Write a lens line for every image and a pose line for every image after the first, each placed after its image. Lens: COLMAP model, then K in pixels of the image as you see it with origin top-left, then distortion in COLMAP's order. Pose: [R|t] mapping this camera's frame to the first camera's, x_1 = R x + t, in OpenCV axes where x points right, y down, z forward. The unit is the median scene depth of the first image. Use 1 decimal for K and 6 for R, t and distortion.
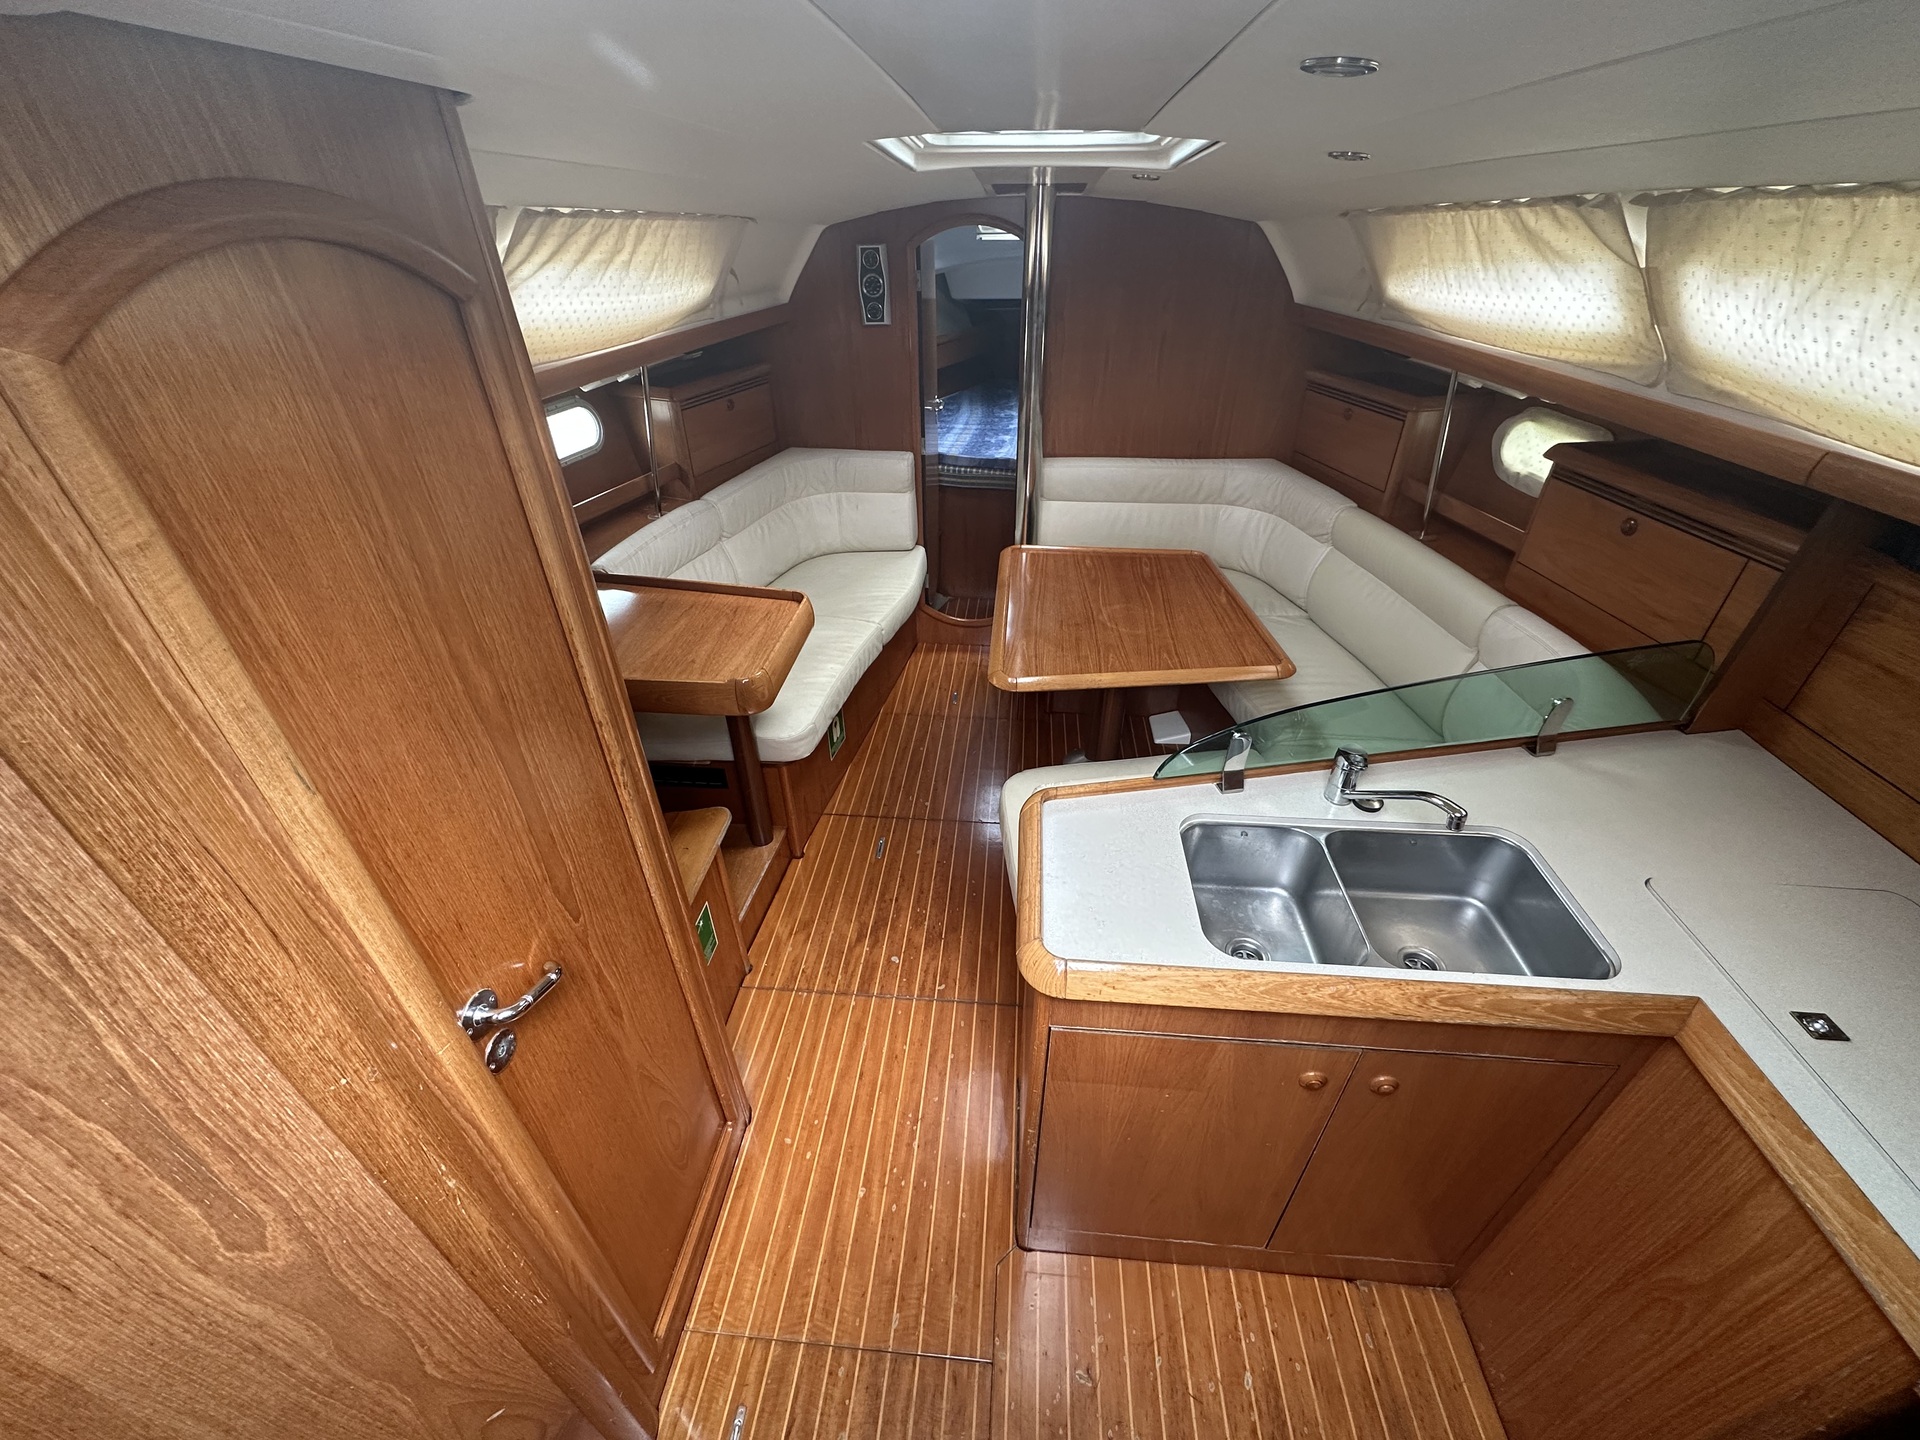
lens RADIAL K [[764.6, 0, 956.5], [0, 764.6, 718.2], [0, 0, 1]] dist [-0.003802, 0.000958]
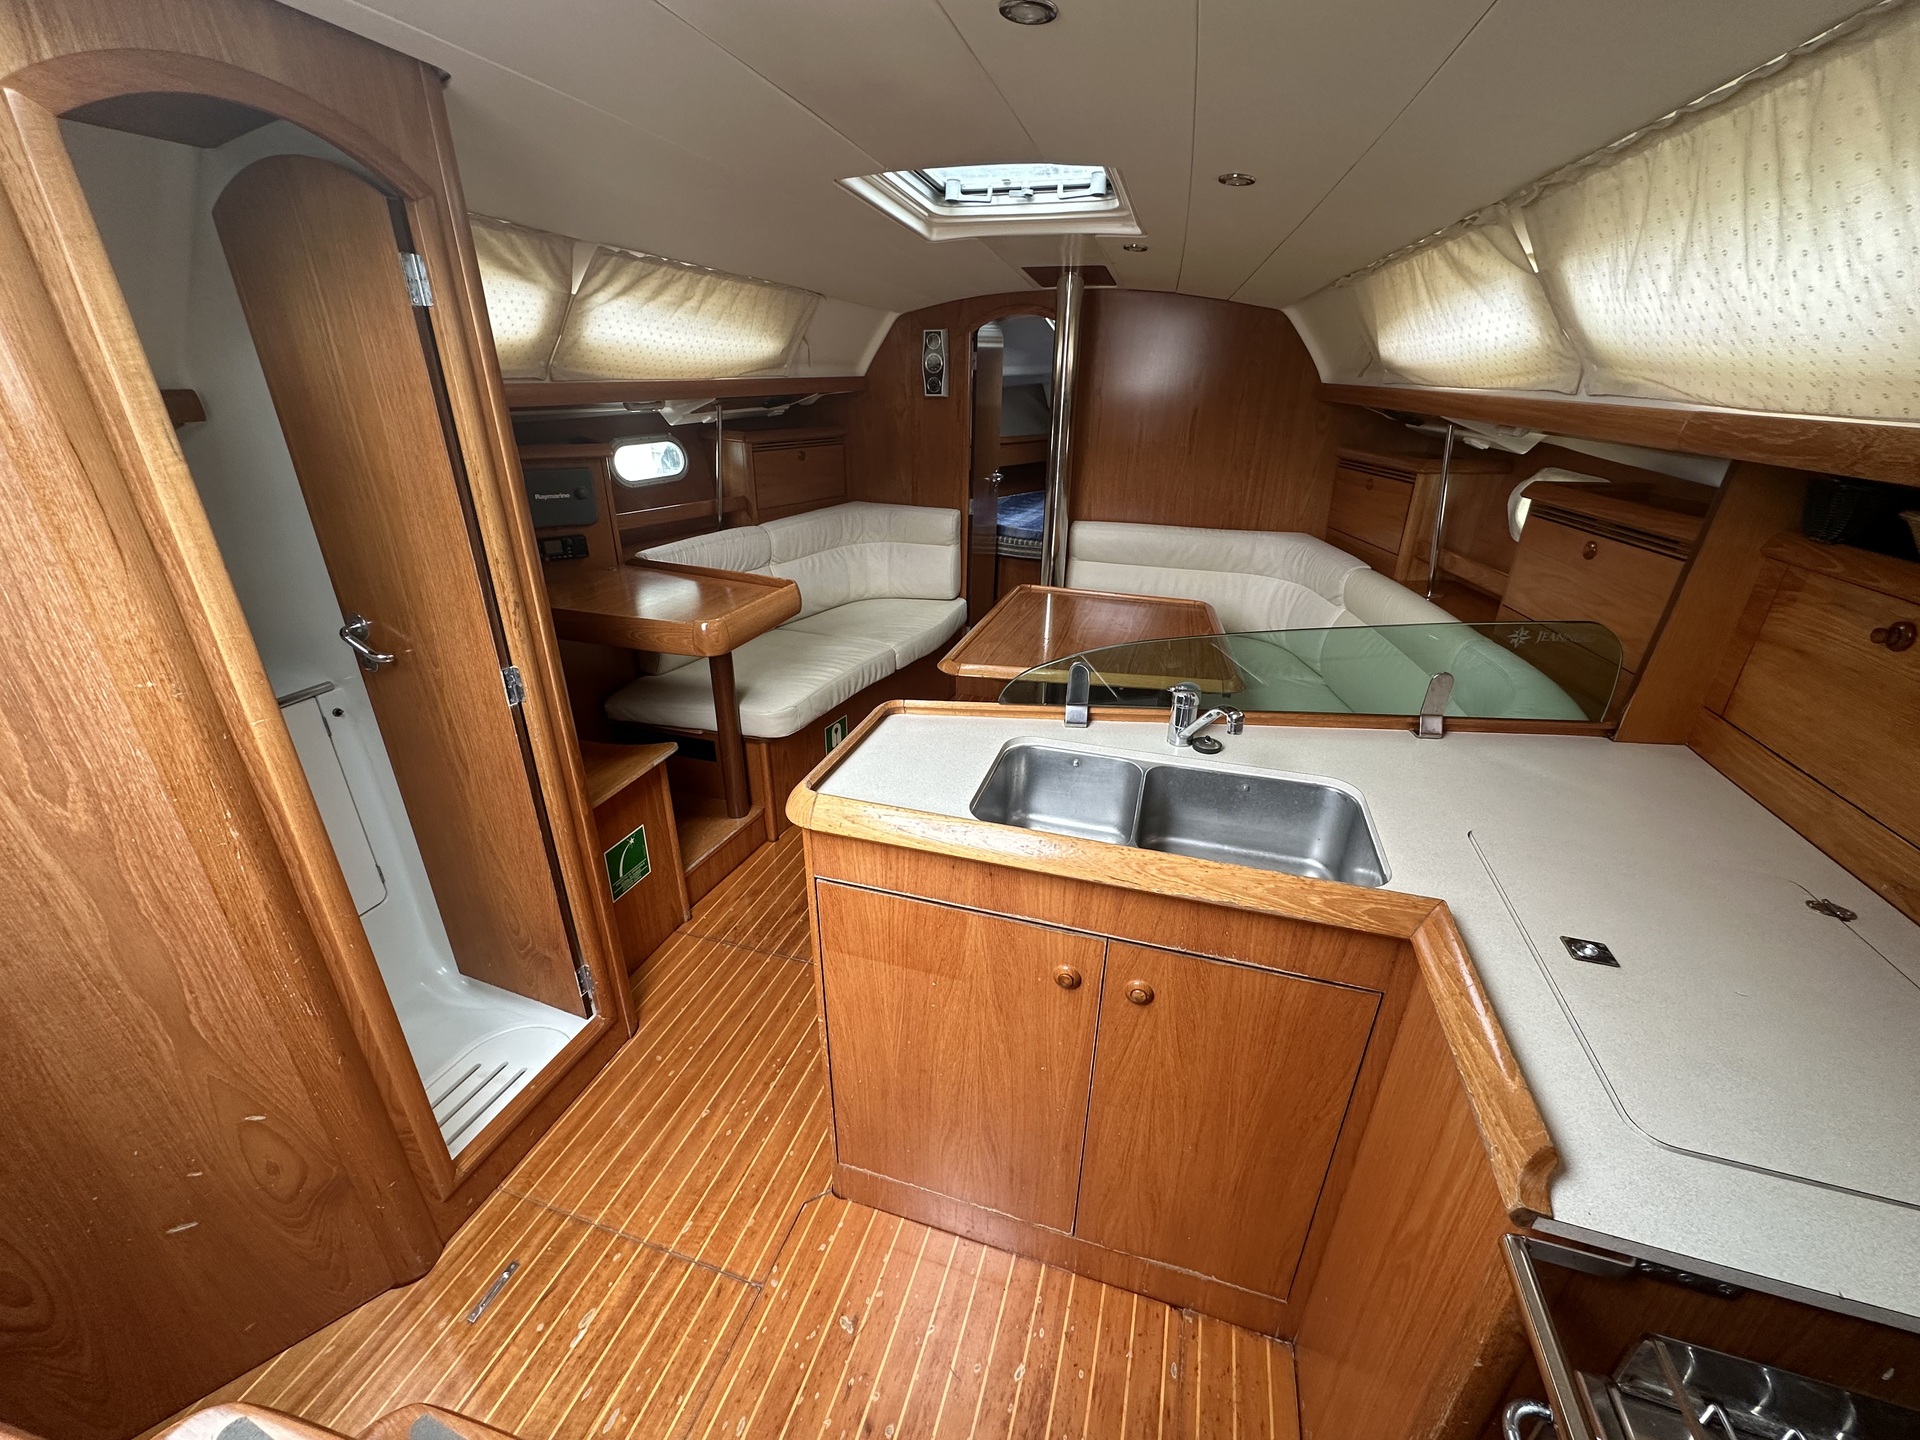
lens RADIAL K [[764.6, 0, 956.7], [0, 764.6, 718.3], [0, 0, 1]] dist [-0.003802, 0.000958]
pose [[0.977111, 0.105434, -0.184764, 0.382403], [-0.135634, 0.977872, -0.159276, 0.263007], [0.163882, 0.180691, 0.969790, -0.017228]]
